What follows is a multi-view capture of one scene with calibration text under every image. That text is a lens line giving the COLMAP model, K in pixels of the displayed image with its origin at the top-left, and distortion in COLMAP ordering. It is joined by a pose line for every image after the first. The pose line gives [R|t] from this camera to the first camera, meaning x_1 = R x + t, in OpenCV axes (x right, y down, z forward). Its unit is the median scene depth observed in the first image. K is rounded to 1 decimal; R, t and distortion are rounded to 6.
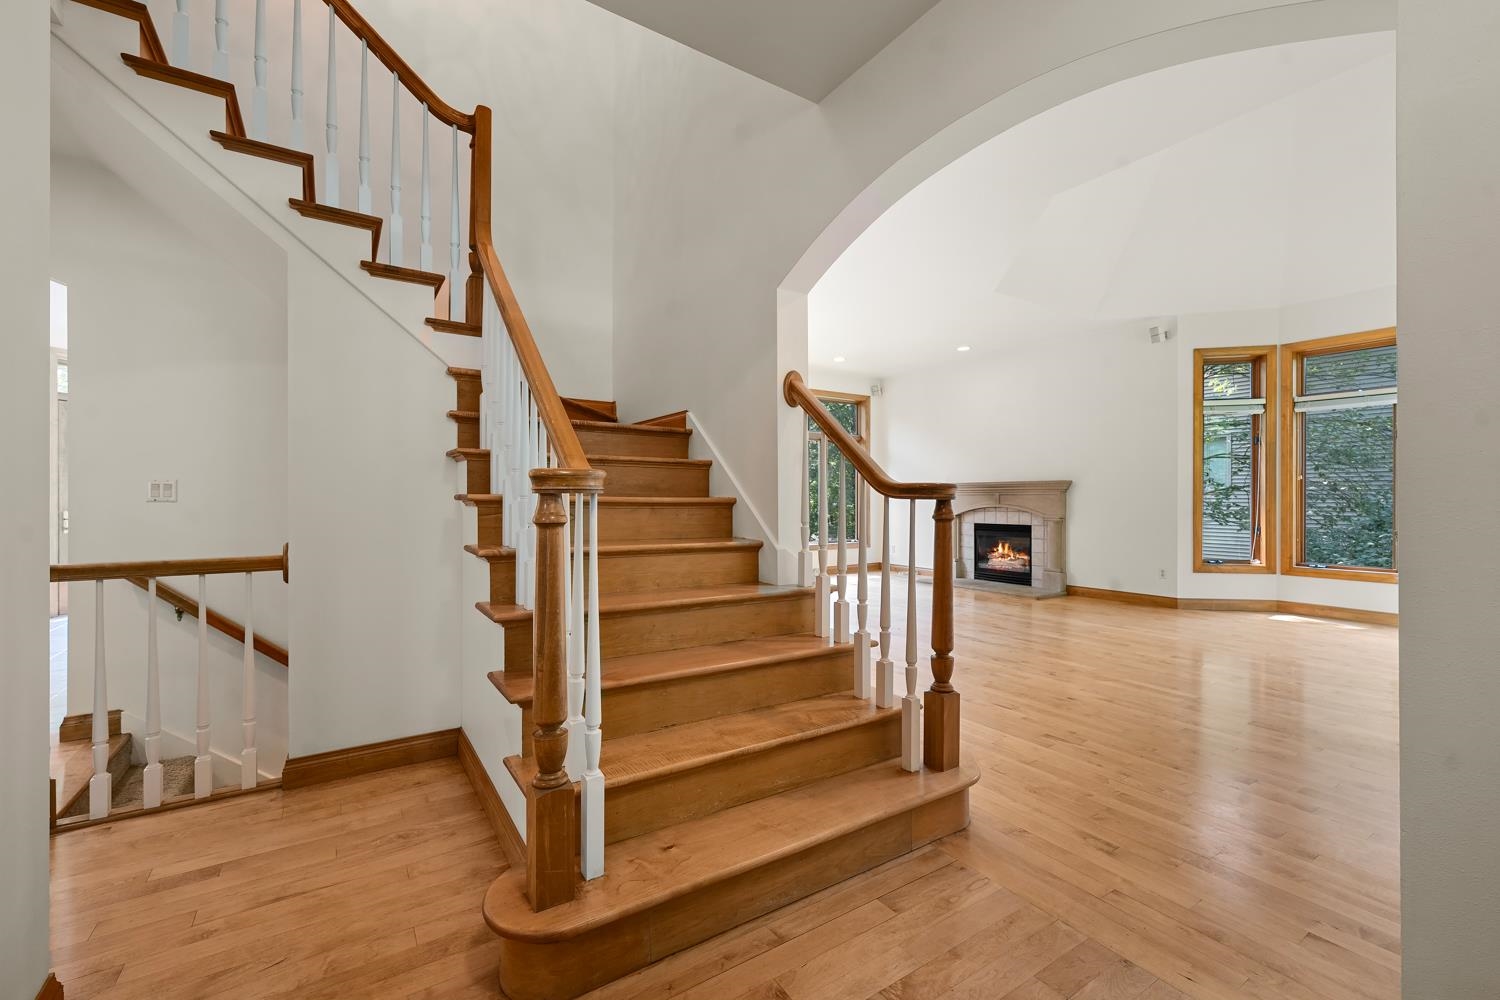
lens RADIAL K [[629.7, 0, 738.6], [0, 629.7, 498.8], [0, 0, 1]] dist [-0.002875, 0.000008]
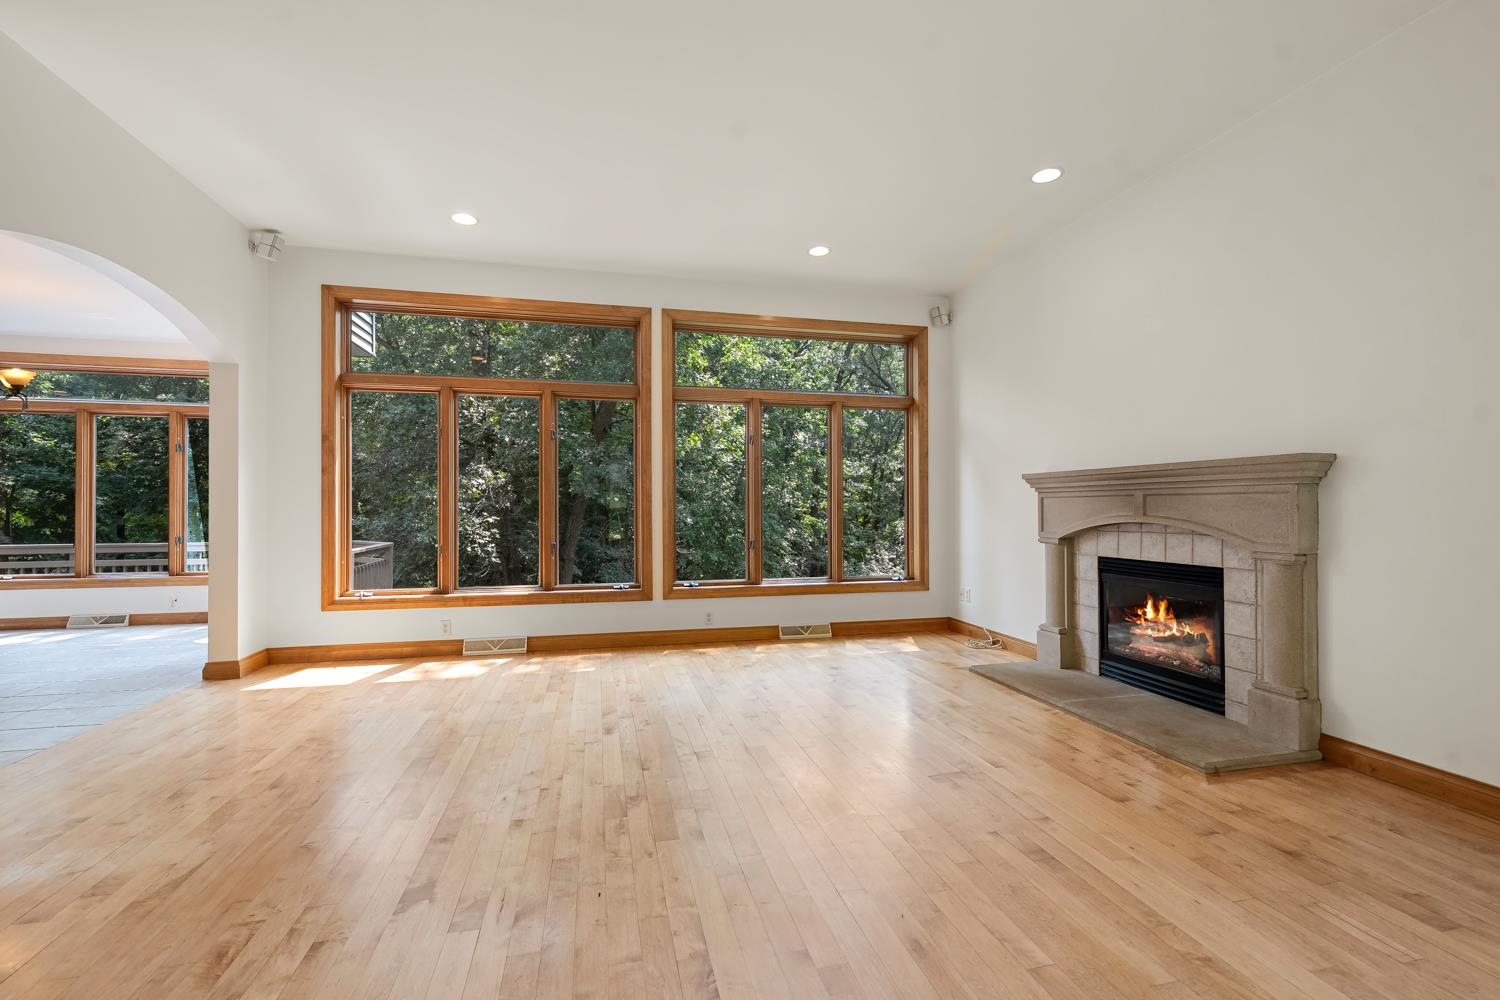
lens RADIAL K [[629.7, 0, 747.6], [0, 629.7, 505.0], [0, 0, 1]] dist [-0.002875, 0.000008]
pose [[0.940863, -0.003850, -0.338766, 0.326551], [0.001872, 0.999979, -0.006164, 0.003030], [0.338783, 0.005165, 0.940850, 0.531319]]
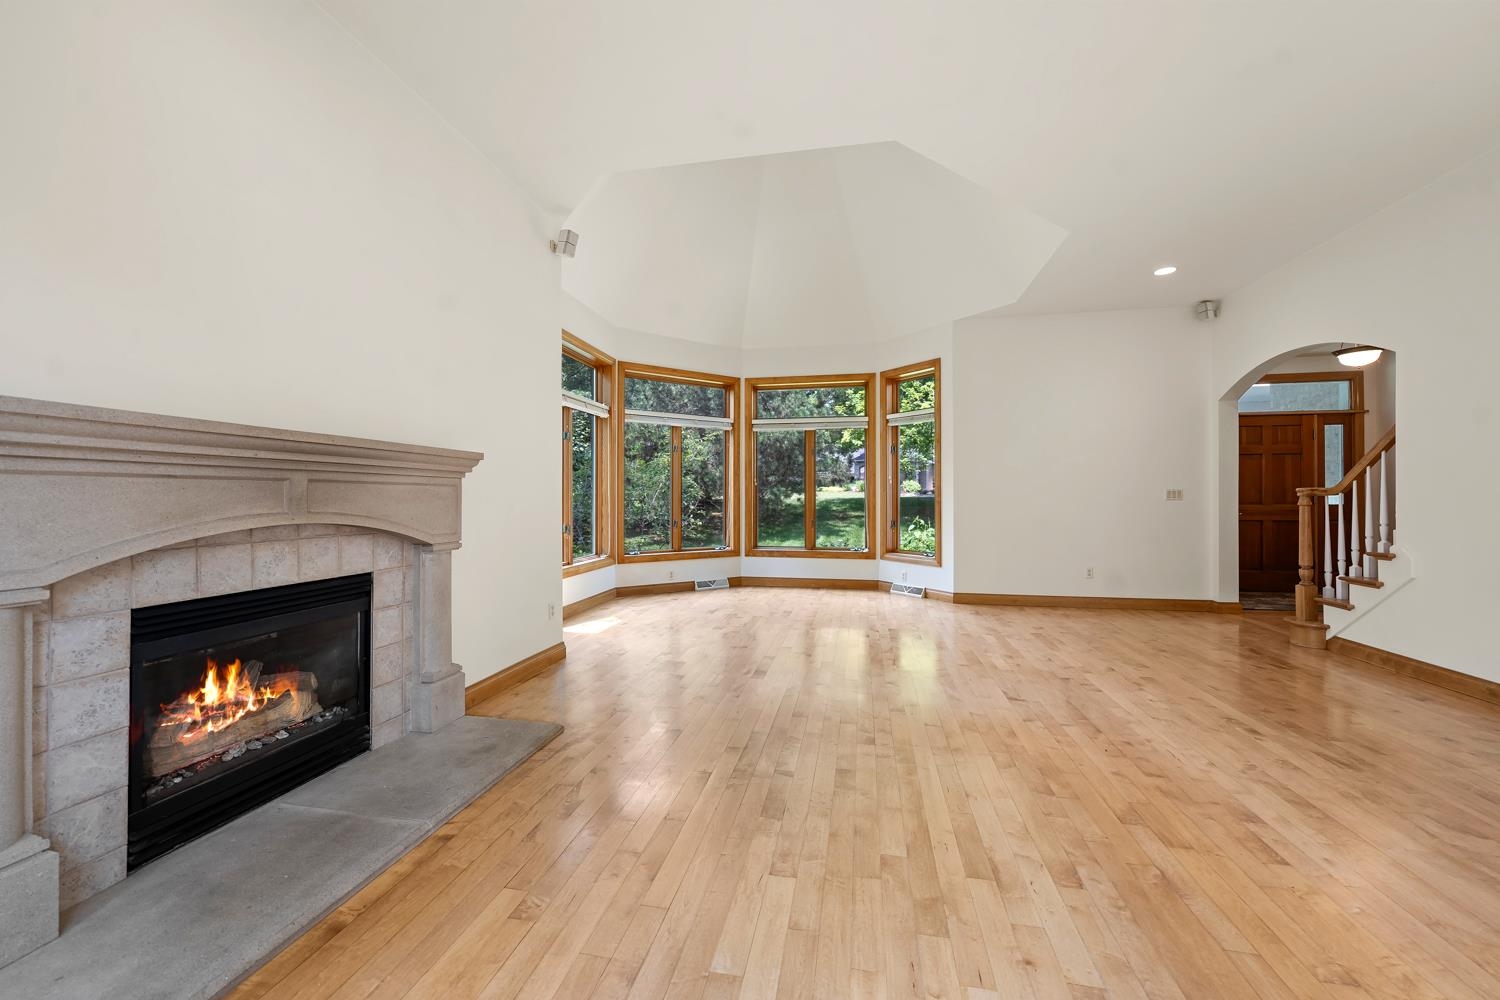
lens RADIAL K [[580.5, 0, 699.5], [0, 580.5, 488.9], [0, 0, 1]] dist [-0.003570, -0.000116]
pose [[-0.701087, 0.012501, 0.712966, 0.116588], [0.003252, 0.999892, -0.014334, 0.001903], [-0.713068, -0.007731, -0.701052, 1.142421]]
